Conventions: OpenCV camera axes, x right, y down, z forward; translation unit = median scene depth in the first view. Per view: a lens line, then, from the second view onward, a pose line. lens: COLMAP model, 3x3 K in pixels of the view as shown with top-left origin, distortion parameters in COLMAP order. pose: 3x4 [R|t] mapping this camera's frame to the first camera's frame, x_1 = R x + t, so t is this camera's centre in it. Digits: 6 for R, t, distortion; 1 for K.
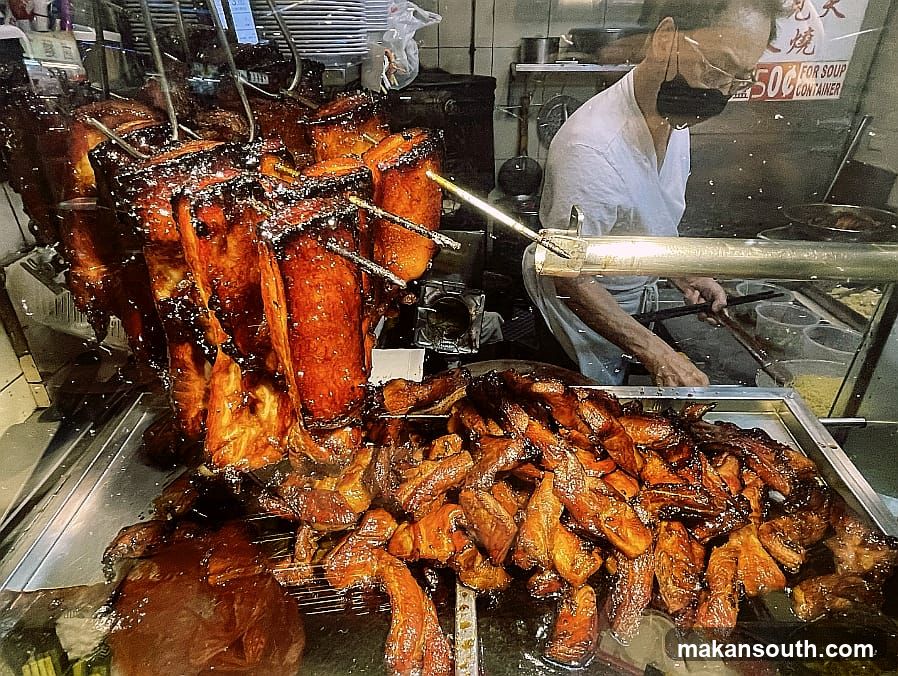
lens RADIAL K [[588.5, 0, 449.0], [0, 588.5, 338.0], [0, 0, 1]] dist [0.005081, 0.000343]
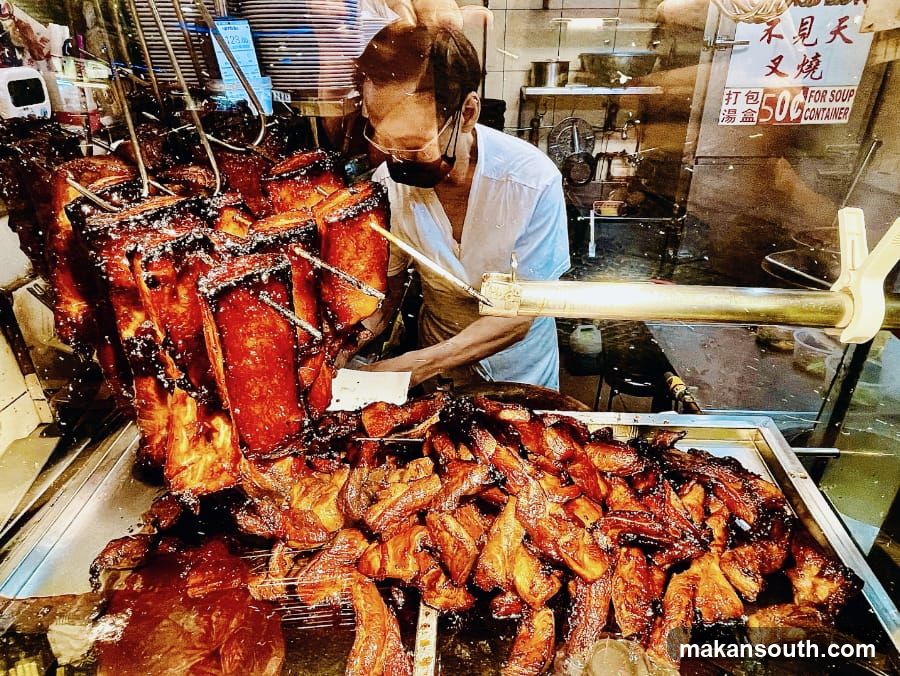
lens RADIAL K [[589.8, 0, 450.0], [0, 589.8, 338.0], [0, 0, 1]] dist [0.005081, 0.000343]
pose [[0.999375, 0.014055, -0.032451, 0.090393], [-0.014812, 0.999621, -0.023215, -0.027579], [0.032113, 0.023681, 0.999204, -0.053631]]
